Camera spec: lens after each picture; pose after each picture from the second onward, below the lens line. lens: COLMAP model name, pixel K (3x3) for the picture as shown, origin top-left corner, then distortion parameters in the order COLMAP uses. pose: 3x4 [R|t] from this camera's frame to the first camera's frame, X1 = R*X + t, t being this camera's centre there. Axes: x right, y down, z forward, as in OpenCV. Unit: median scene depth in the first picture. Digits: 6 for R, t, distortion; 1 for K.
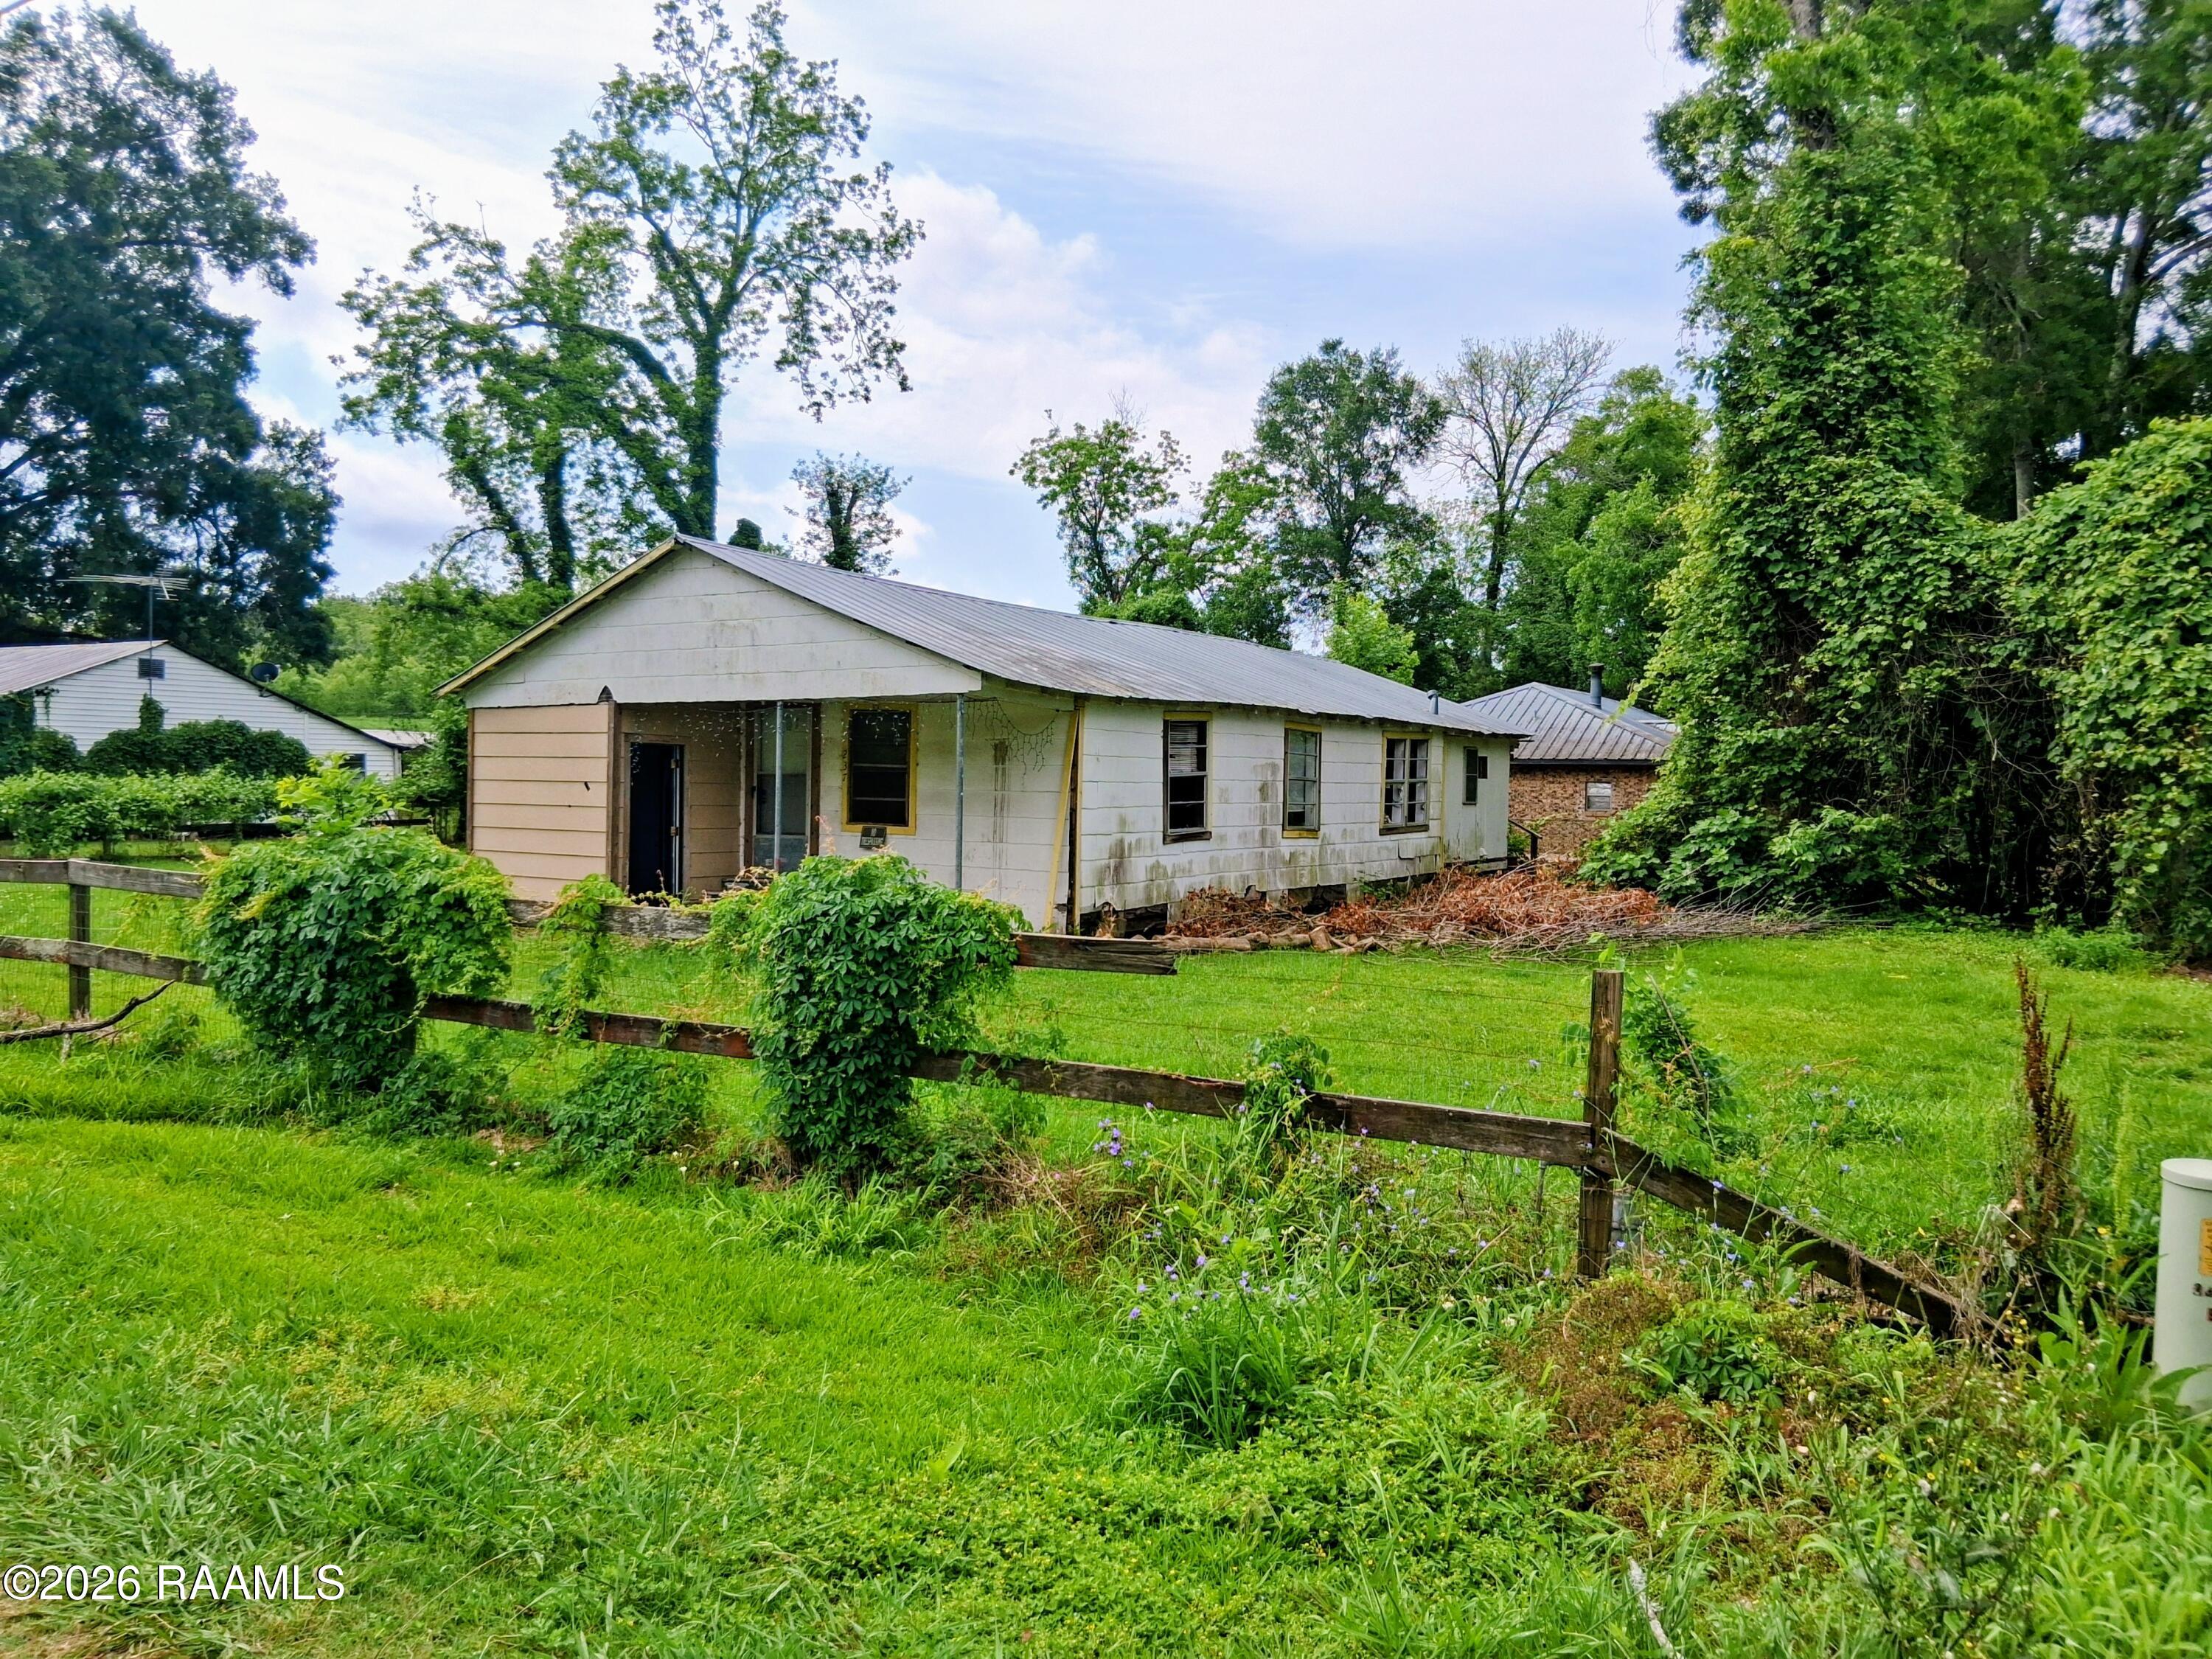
lens RADIAL K [[1697.8, 0, 1075.7], [0, 1697.8, 835.6], [0, 0, 1]] dist [0.126277, -0.260790]
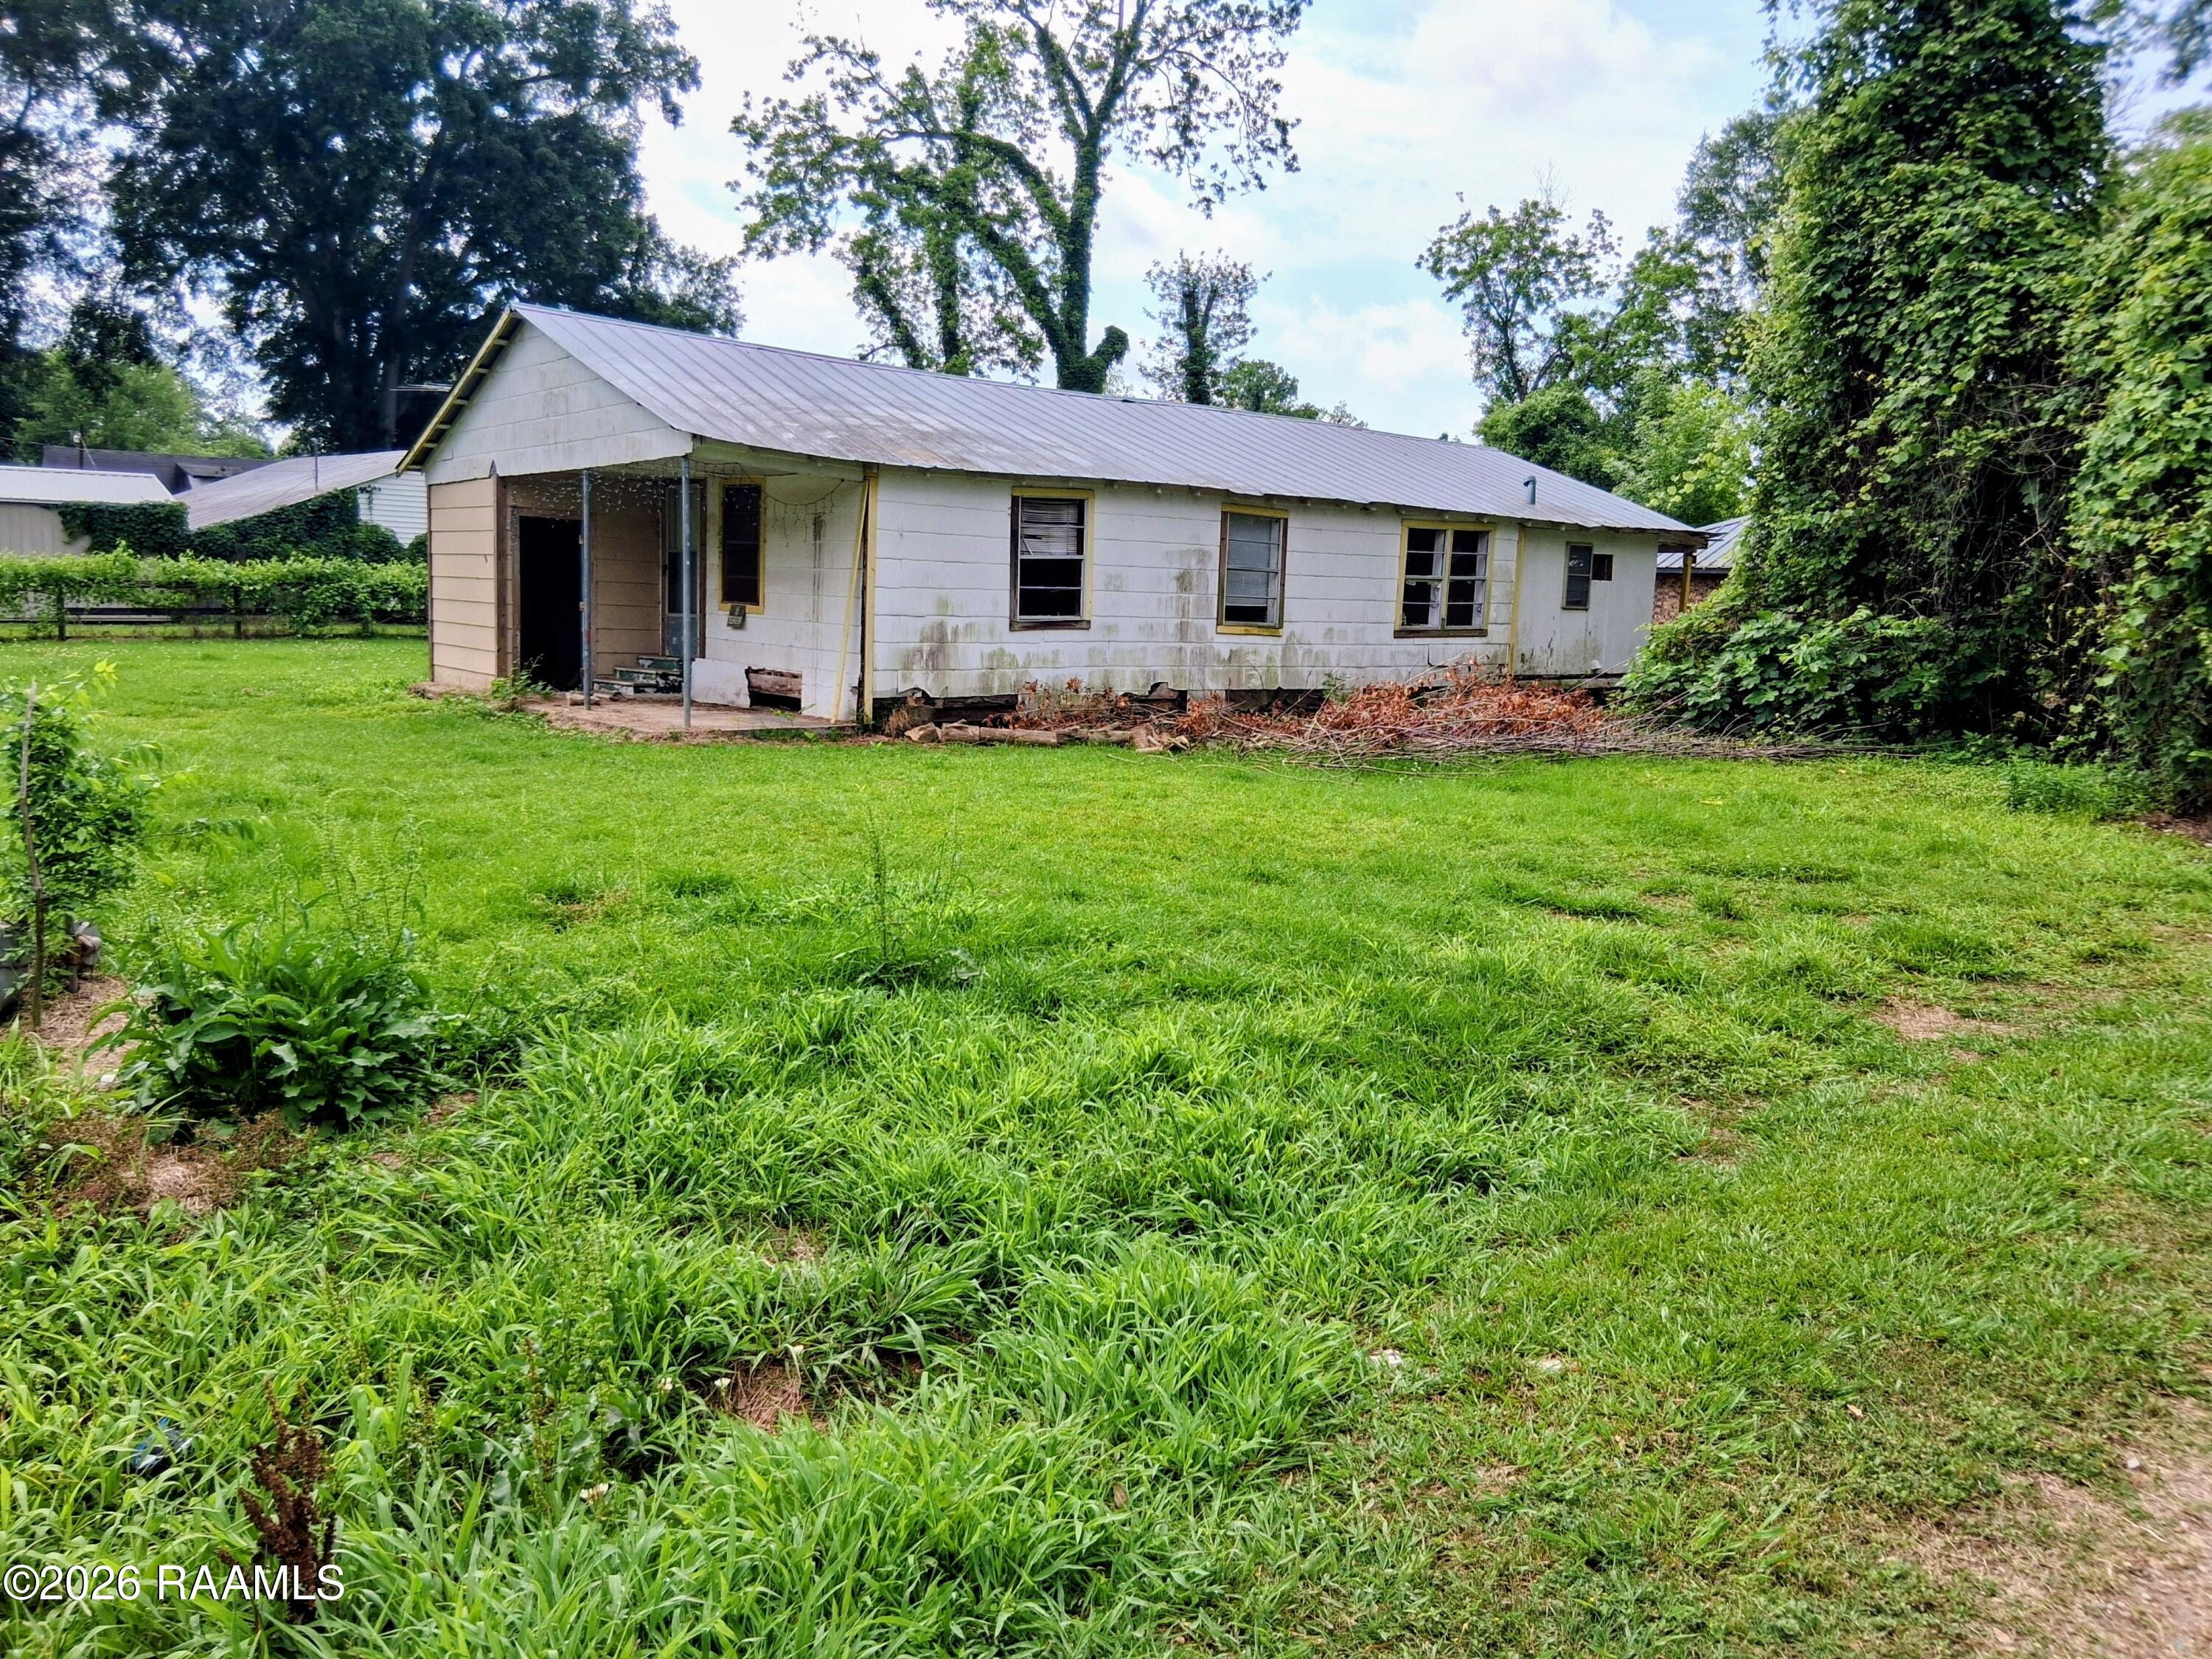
lens RADIAL K [[1659.3, 0, 1098.2], [0, 1659.3, 882.1], [0, 0, 1]] dist [0.111736, -0.190457]
pose [[0.947112, 0.069720, -0.313238, 0.142116], [-0.028677, 0.990597, 0.133776, 0.006546], [0.319619, -0.117718, 0.940205, 0.044399]]
